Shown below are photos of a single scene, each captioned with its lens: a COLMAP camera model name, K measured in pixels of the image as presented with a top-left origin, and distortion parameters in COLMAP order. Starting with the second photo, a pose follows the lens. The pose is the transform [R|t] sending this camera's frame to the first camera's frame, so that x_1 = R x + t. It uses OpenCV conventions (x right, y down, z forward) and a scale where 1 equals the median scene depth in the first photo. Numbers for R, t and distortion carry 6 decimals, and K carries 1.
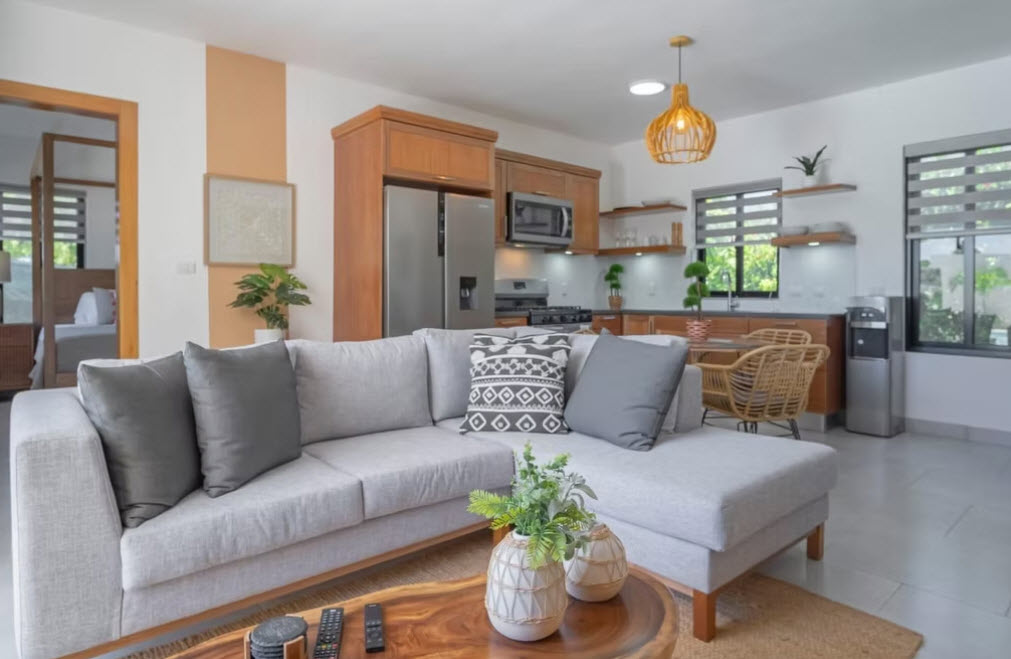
lens RADIAL K [[581.8, 0, 506.0], [0, 581.8, 298.4], [0, 0, 1]] dist [-0.025455, 0.000061]
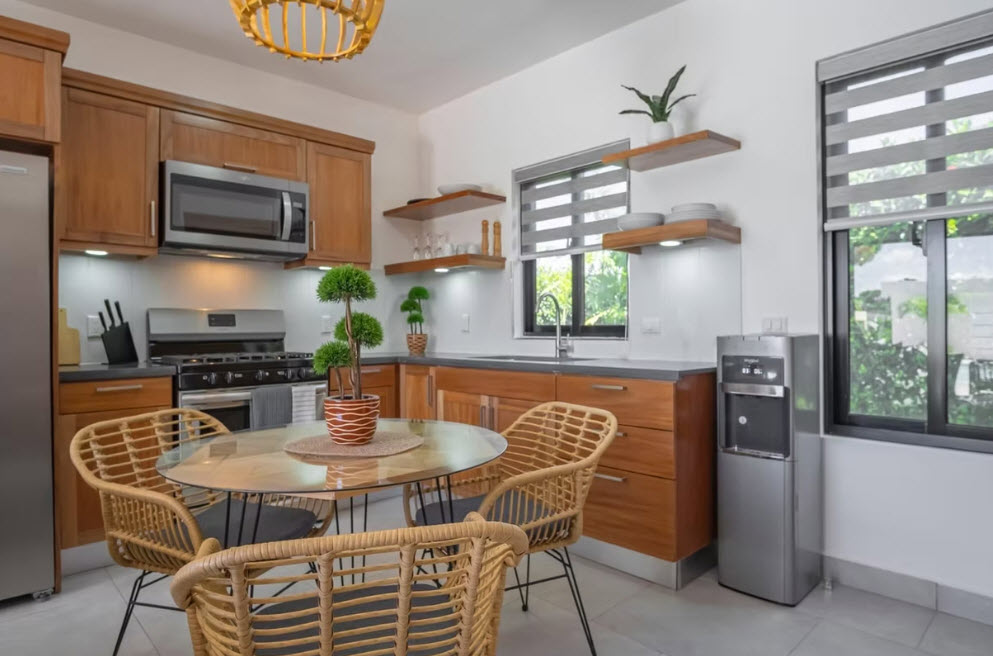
lens RADIAL K [[585.7, 0, 496.5], [0, 585.7, 328.0], [0, 0, 1]] dist [-0.036573, 0.002172]
pose [[0.998826, -0.009753, 0.047443, 0.338008], [0.009957, 0.999942, -0.004068, -0.010090], [-0.047400, 0.004536, 0.998866, 0.438362]]
